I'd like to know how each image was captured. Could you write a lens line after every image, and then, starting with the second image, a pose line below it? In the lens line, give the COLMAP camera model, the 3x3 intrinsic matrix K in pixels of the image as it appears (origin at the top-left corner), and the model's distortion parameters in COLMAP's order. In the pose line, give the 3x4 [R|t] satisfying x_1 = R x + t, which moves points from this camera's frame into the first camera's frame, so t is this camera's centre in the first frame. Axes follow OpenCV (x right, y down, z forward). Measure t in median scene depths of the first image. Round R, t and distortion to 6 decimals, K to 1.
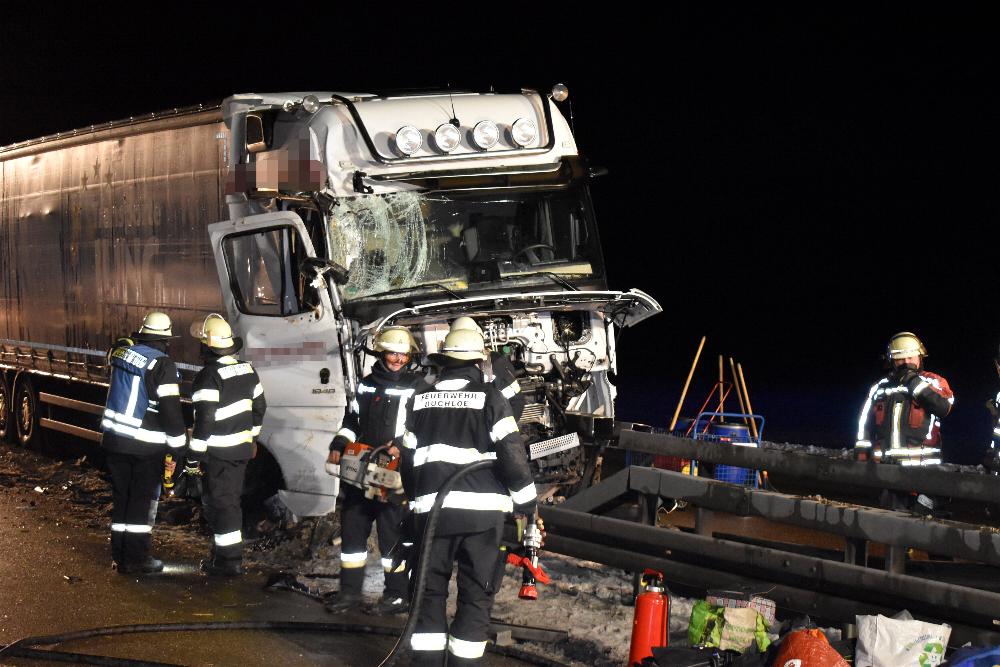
lens RADIAL K [[1870.9, 0, 500.0], [0, 1870.9, 333.5], [0, 0, 1]] dist [-0.016743, 0.167745]
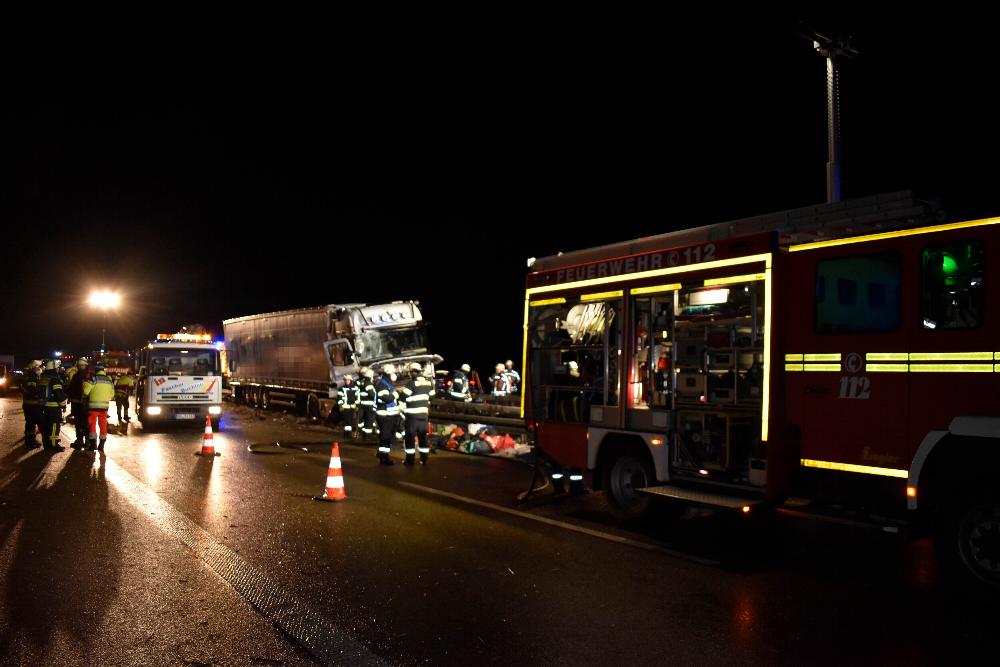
lens RADIAL K [[868.5, 0, 500.0], [0, 868.5, 333.5], [0, 0, 1]] dist [-0.098960, 0.001026]
pose [[0.996860, -0.048119, 0.062887, 0.092544], [0.050114, 0.998276, -0.030554, -0.006007], [-0.061309, 0.033610, 0.997553, -0.783050]]
